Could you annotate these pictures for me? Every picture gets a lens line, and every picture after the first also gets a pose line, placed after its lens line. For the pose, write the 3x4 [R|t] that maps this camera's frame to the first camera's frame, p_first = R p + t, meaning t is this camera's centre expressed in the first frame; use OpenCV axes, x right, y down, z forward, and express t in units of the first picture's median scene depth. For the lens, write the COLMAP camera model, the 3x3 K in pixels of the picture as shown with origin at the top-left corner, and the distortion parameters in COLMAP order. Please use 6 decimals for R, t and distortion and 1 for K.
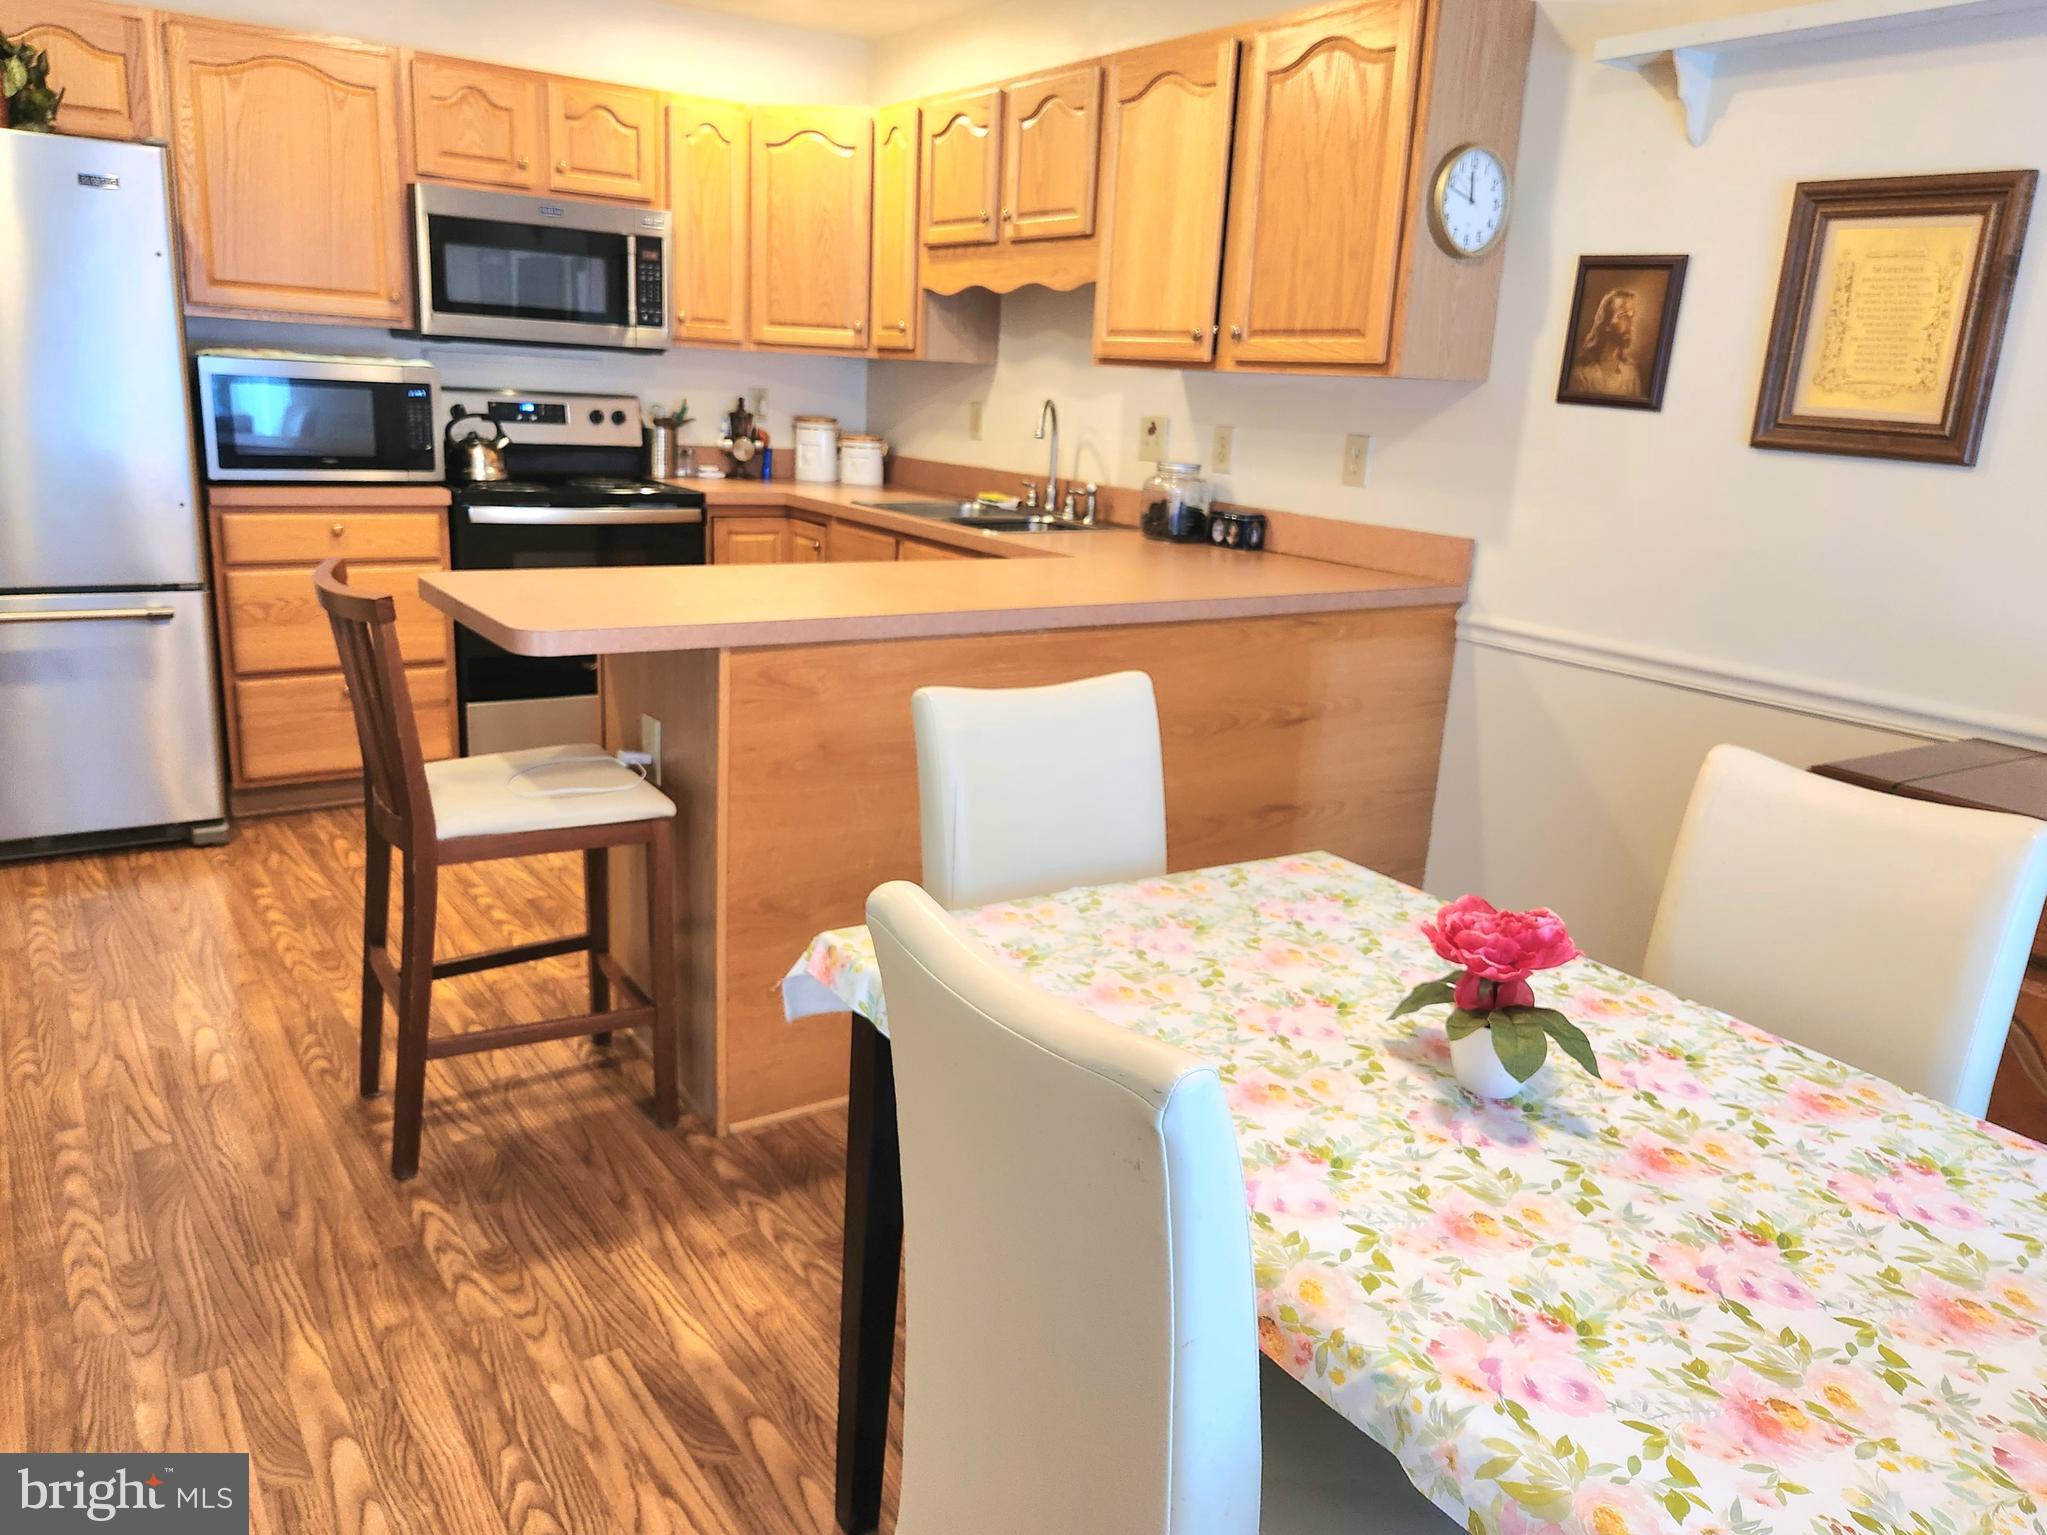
lens RADIAL K [[1529.0, 0, 1020.9], [0, 1529.0, 769.4], [0, 0, 1]] dist [0.005611, 0.003142]
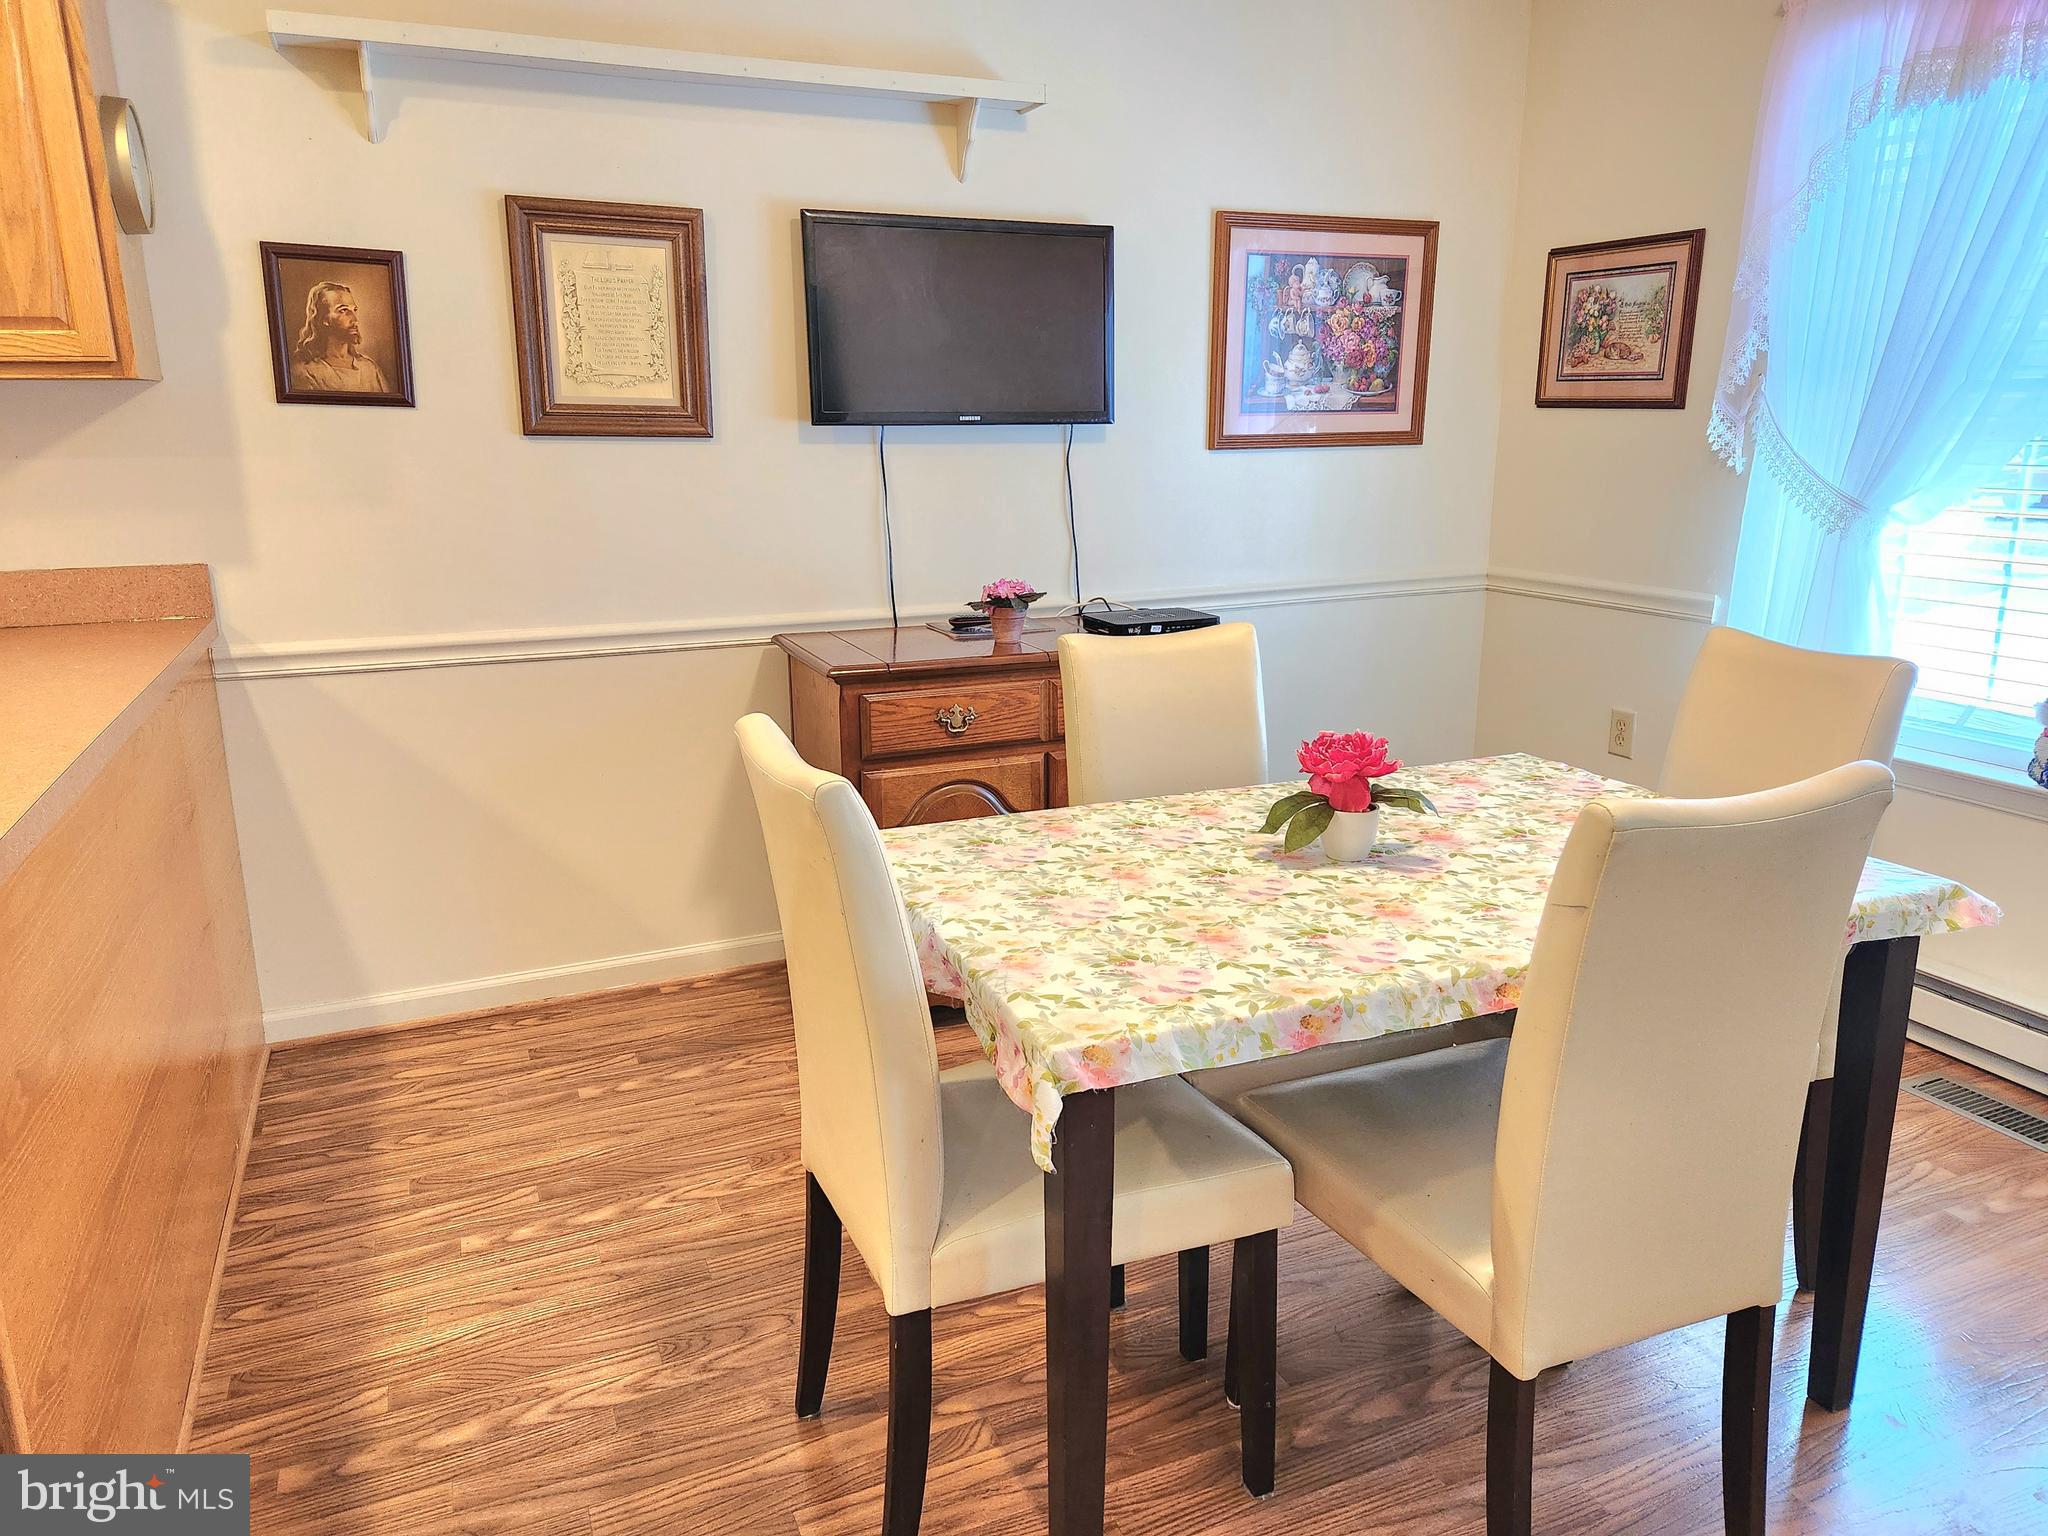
lens RADIAL K [[1361.8, 0, 1020.7], [0, 1361.8, 767.0], [0, 0, 1]] dist [0.028708, -0.001581]
pose [[0.175109, -0.295524, 0.939150, -0.477726], [0.259454, 0.934022, 0.245534, -0.138644], [-0.949748, 0.200671, 0.240230, 0.475480]]
